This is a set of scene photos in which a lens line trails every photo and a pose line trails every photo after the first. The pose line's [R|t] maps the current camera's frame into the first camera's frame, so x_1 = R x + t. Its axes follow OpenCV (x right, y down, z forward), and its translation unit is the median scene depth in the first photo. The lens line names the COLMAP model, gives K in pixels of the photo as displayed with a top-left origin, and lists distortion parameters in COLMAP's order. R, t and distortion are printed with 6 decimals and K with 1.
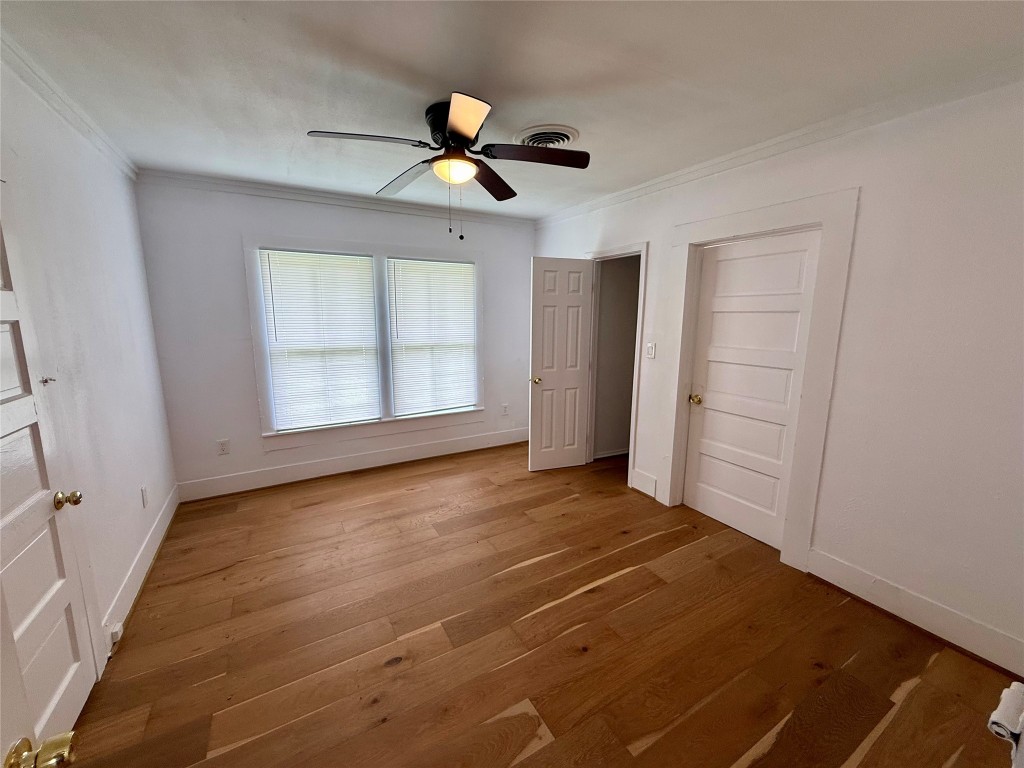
lens RADIAL K [[410.5, 0, 511.9], [0, 410.5, 384.0], [0, 0, 1]] dist [0.003233, 0.000238]
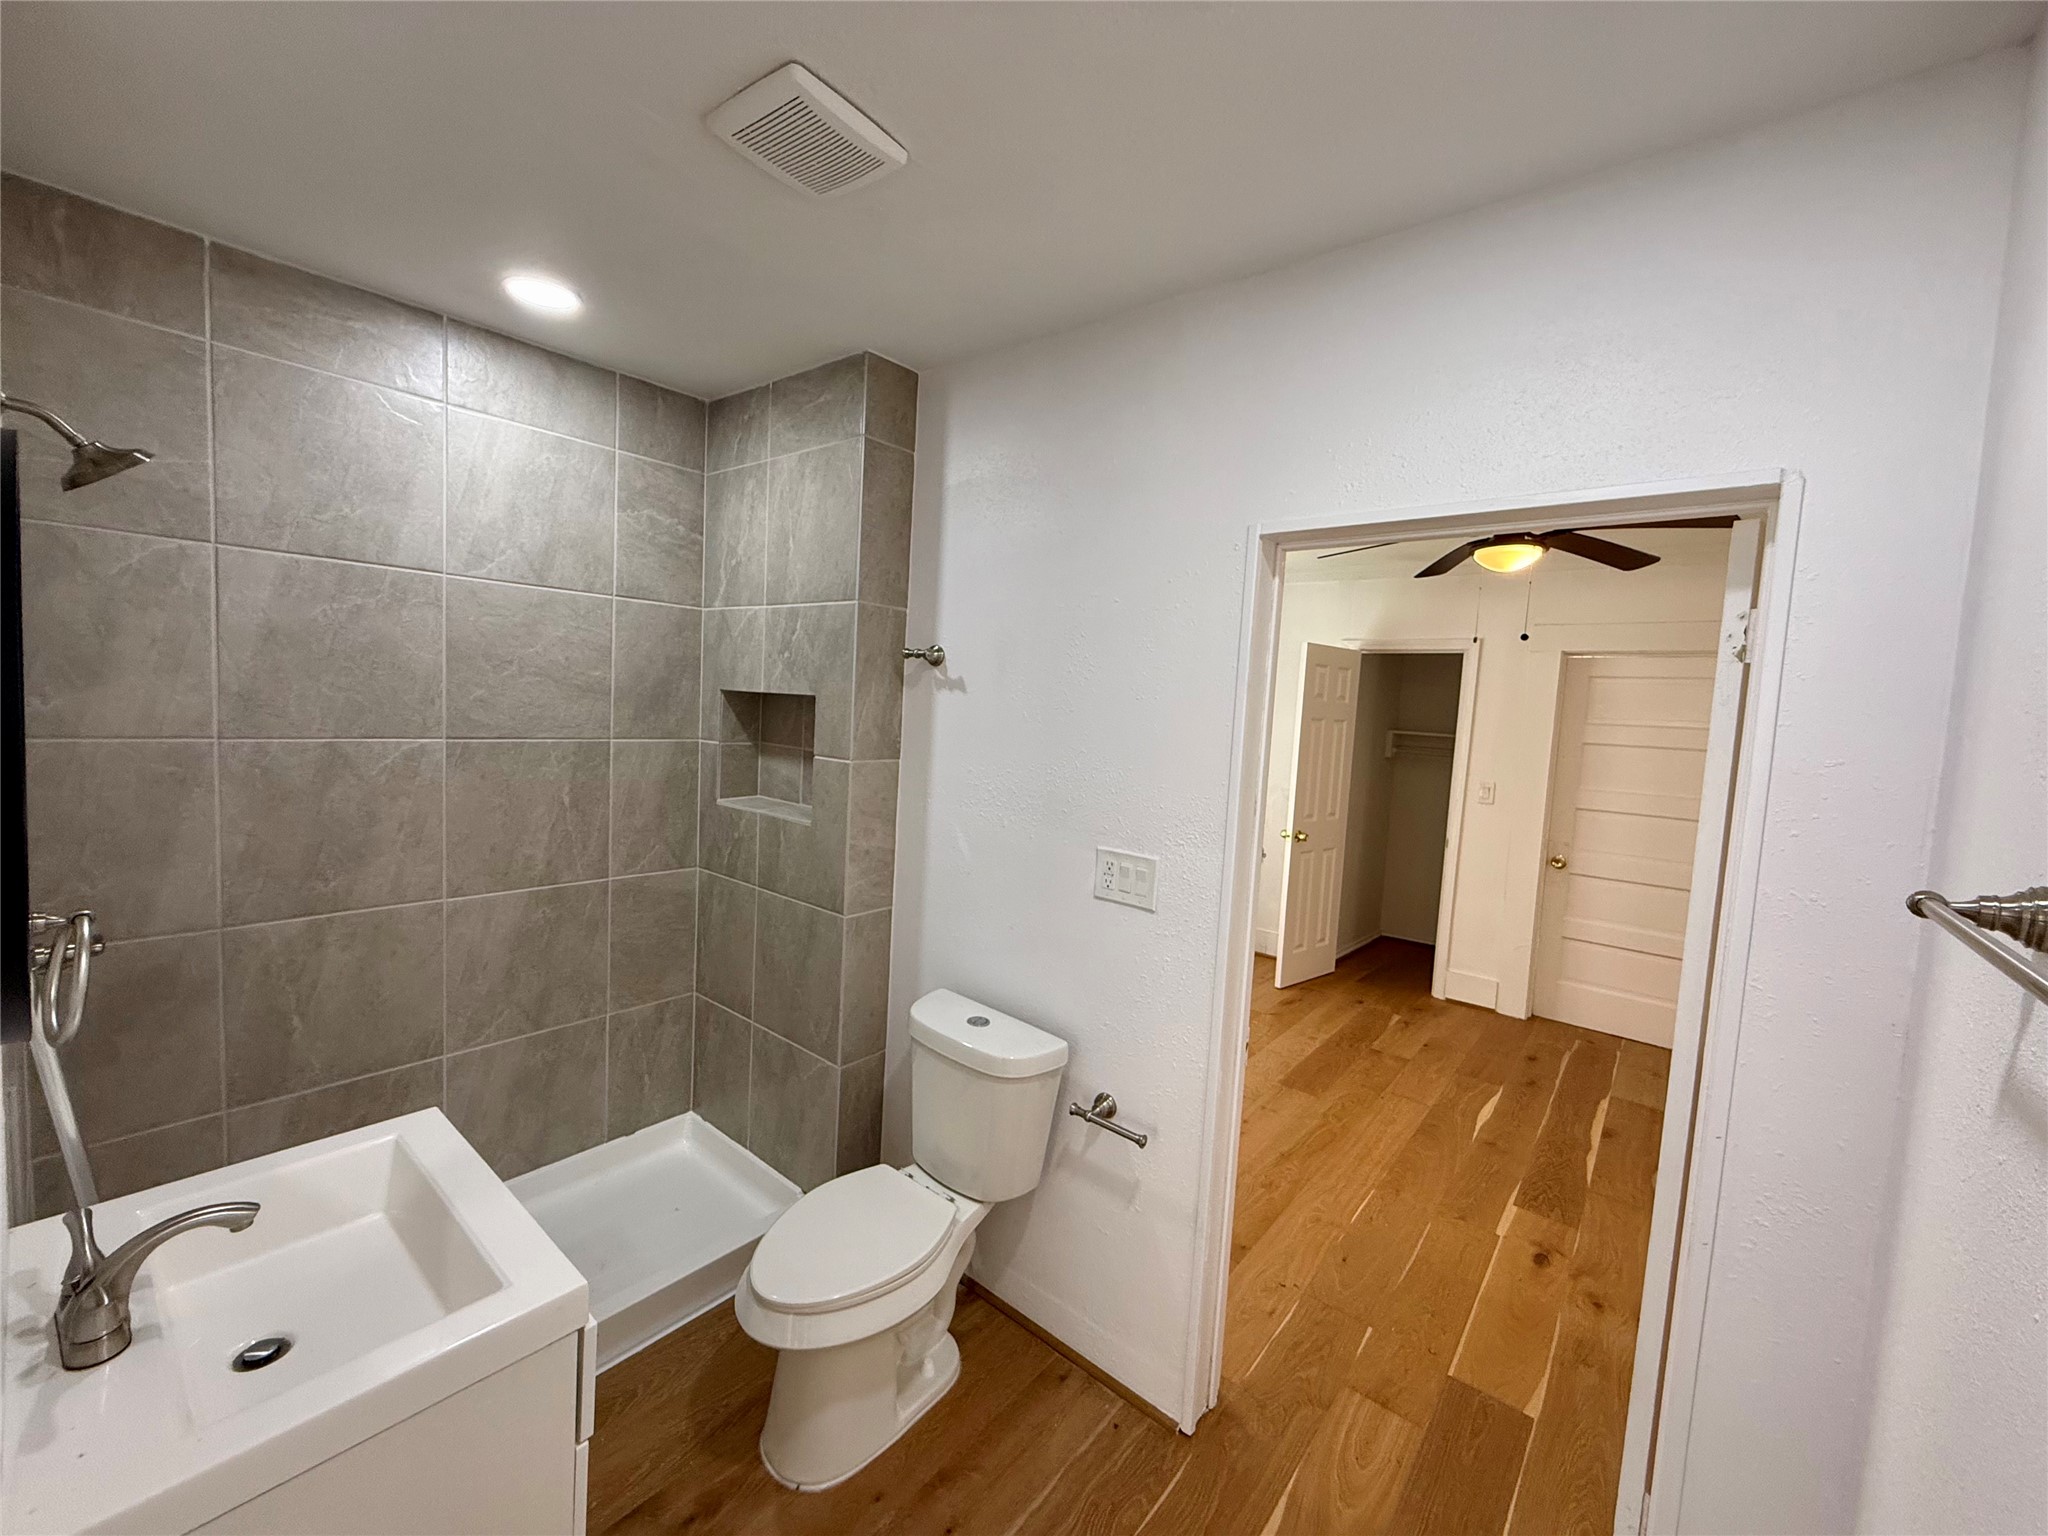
lens RADIAL K [[821.0, 0, 1018.4], [0, 821.0, 772.8], [0, 0, 1]] dist [0.003233, 0.000238]
pose [[0.932022, 0.016884, 0.362009, -0.779986], [0.011278, 0.997079, -0.075539, -0.016598], [-0.362227, 0.074487, 0.929109, -0.004051]]
